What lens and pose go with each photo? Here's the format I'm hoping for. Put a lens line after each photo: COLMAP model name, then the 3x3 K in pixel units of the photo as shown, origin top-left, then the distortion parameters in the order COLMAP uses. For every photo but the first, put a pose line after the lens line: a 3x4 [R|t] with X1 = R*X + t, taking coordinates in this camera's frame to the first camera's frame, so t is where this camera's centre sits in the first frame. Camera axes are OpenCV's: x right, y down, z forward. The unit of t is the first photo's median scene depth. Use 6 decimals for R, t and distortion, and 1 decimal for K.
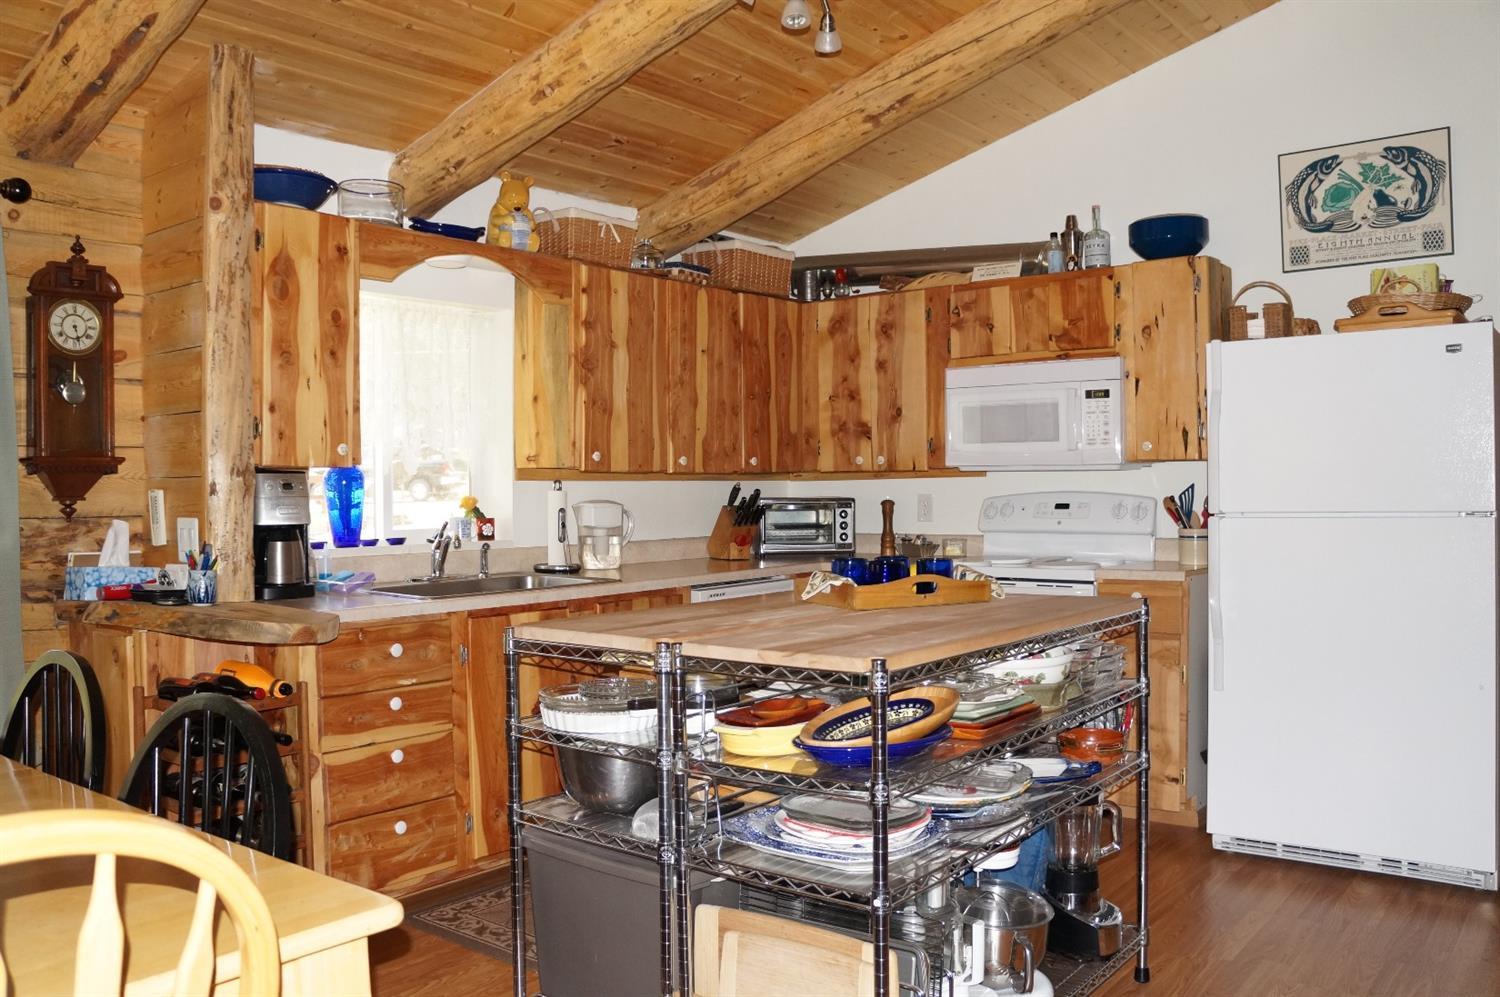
lens RADIAL K [[1208.0, 0, 748.1], [0, 1208.0, 502.0], [0, 0, 1]] dist [-0.182780, 0.140215]
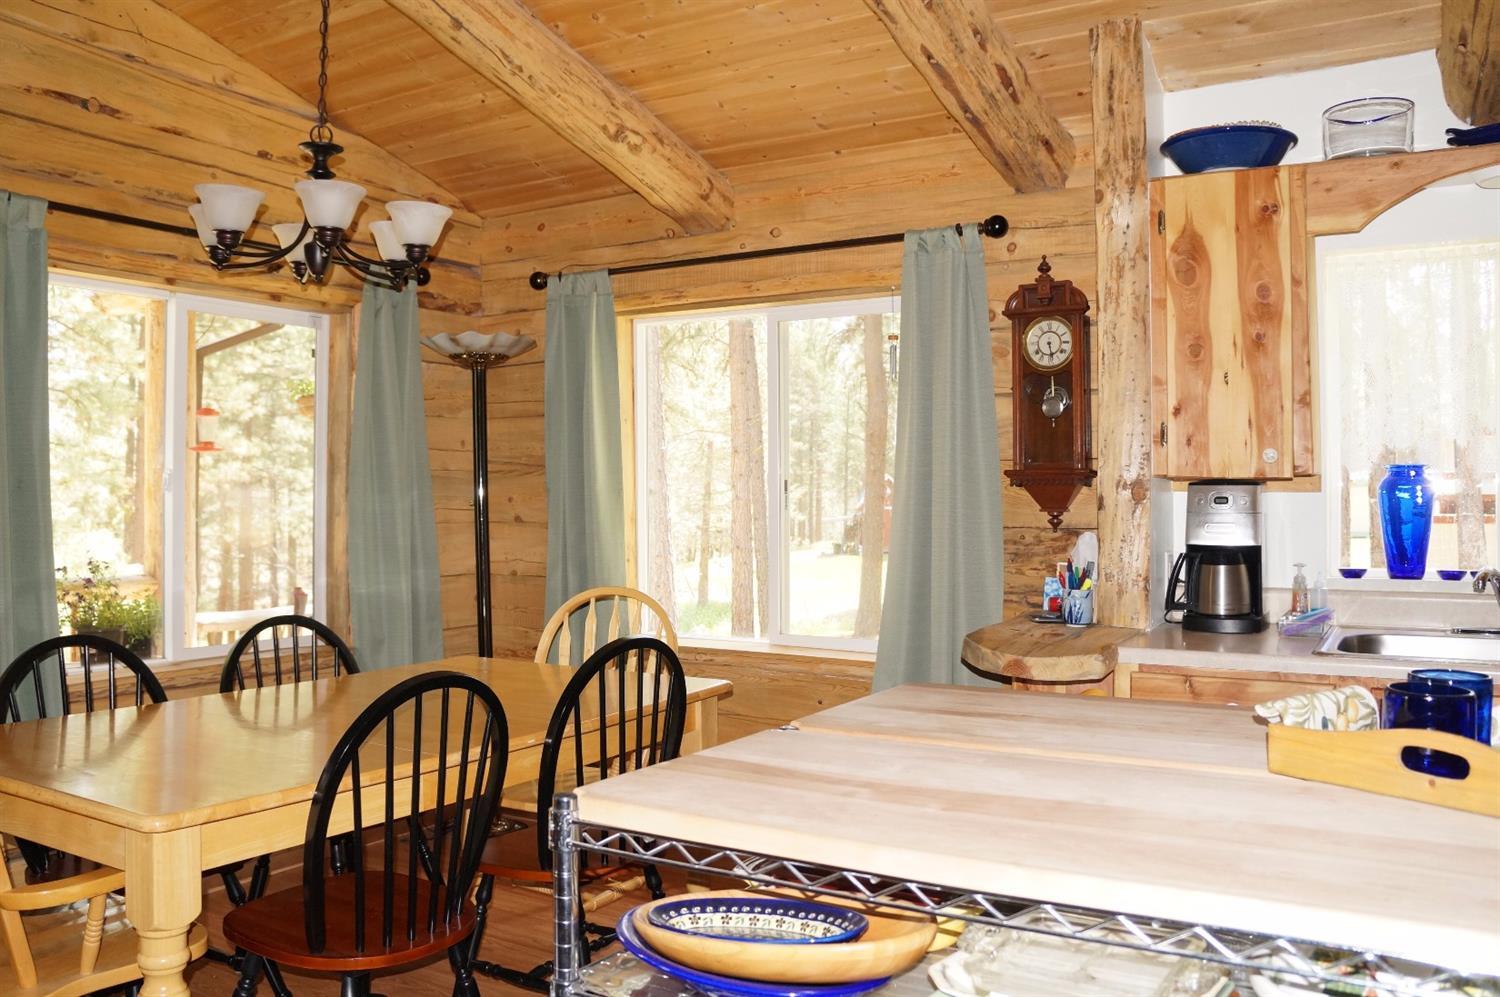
lens RADIAL K [[1208.0, 0, 747.1], [0, 1208.0, 504.1], [0, 0, 1]] dist [-0.182780, 0.140215]
pose [[0.128253, 0.015199, -0.991625, 0.419103], [-0.010989, 0.999843, 0.013904, -0.019119], [0.991681, 0.009114, 0.128400, 0.565724]]
